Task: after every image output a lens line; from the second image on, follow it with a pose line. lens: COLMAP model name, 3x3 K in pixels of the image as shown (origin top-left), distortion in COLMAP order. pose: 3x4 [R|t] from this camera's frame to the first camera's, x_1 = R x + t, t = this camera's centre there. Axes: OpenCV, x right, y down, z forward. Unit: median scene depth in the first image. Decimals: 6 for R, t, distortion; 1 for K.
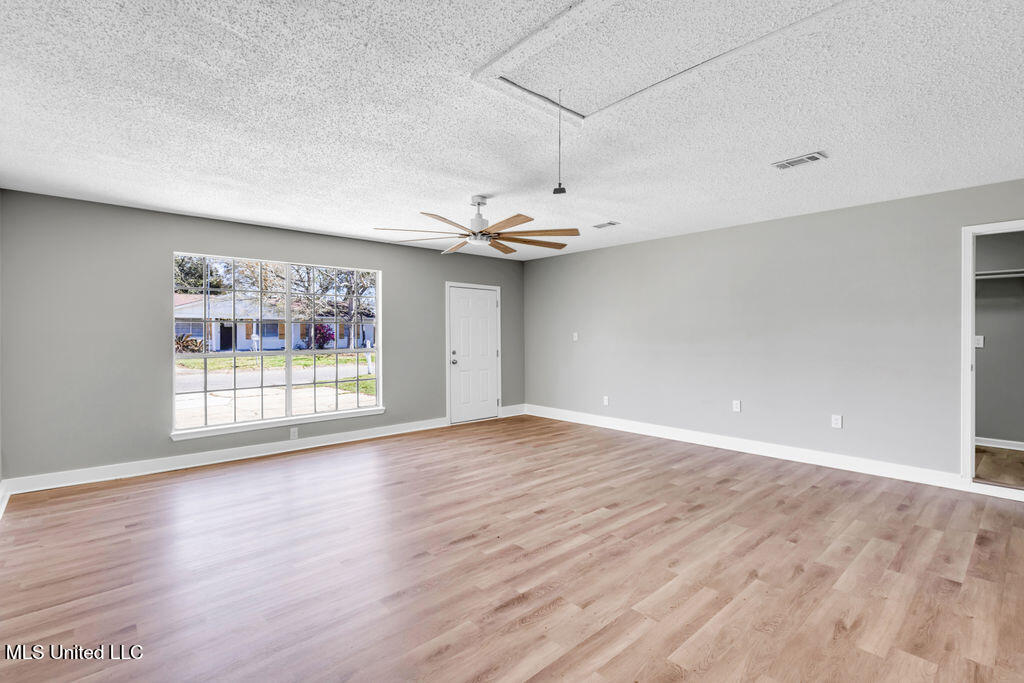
lens RADIAL K [[463.3, 0, 516.7], [0, 463.3, 337.6], [0, 0, 1]] dist [0.011448, -0.000071]
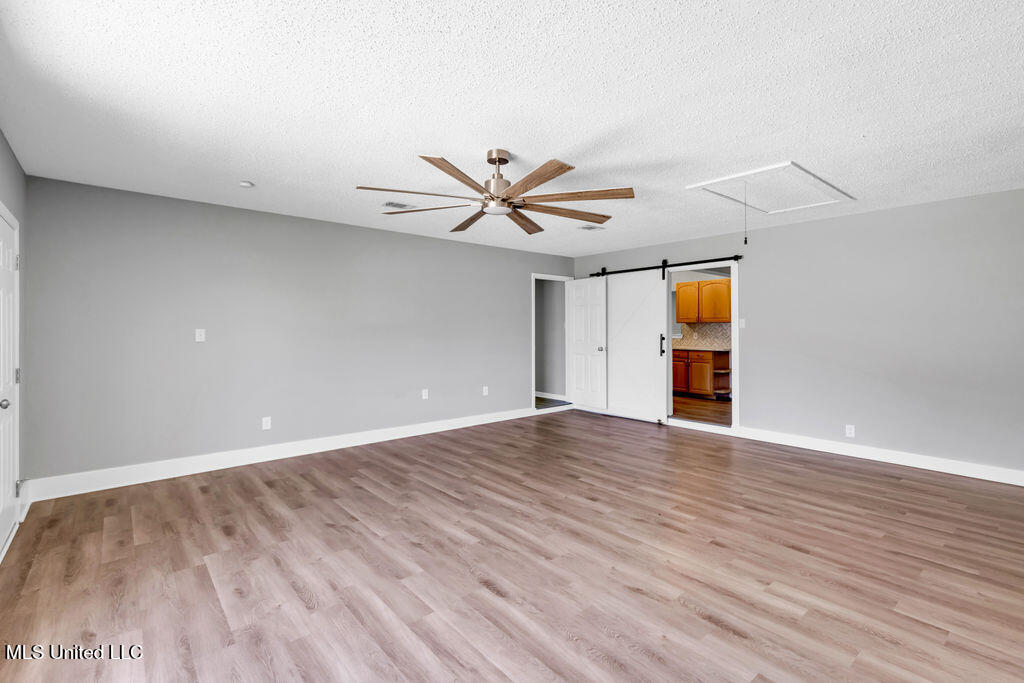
lens RADIAL K [[467.9, 0, 517.3], [0, 467.9, 321.5], [0, 0, 1]] dist [0.010866, -0.000103]
pose [[0.037712, 0.022470, 0.999036, -0.904894], [0.012363, 0.999660, -0.022951, -0.001728], [-0.999212, 0.013216, 0.037422, 1.000527]]
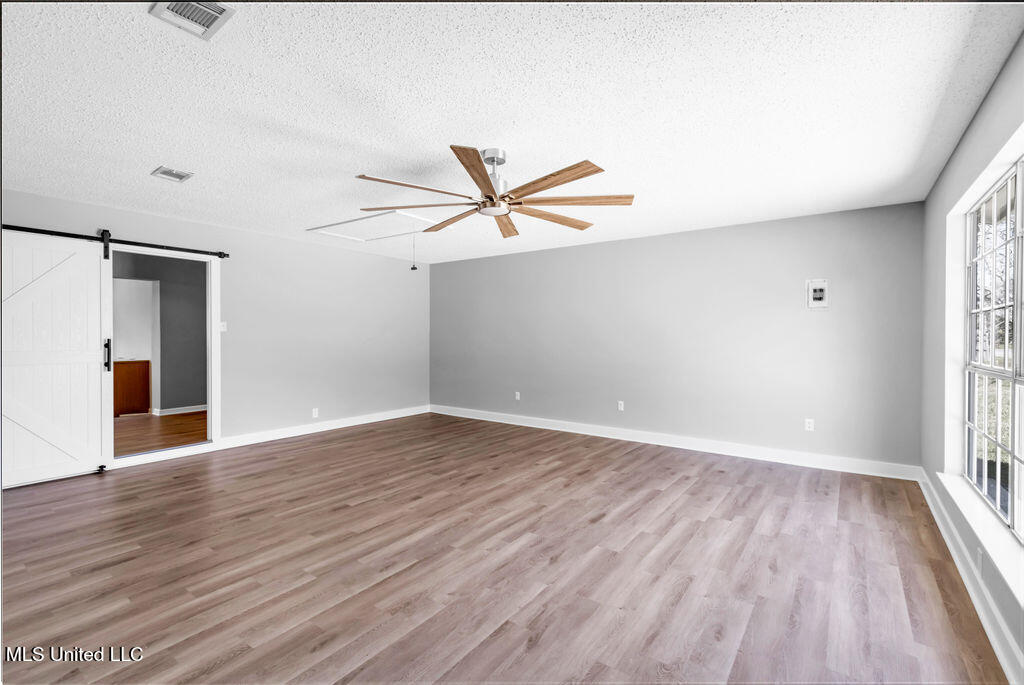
lens RADIAL K [[463.3, 0, 516.7], [0, 463.3, 338.6], [0, 0, 1]] dist [0.011448, -0.000071]
pose [[-0.979125, 0.003183, -0.203234, 0.036622], [-0.000151, 0.999866, 0.016386, -0.008604], [0.203259, 0.016074, -0.978993, 1.856639]]
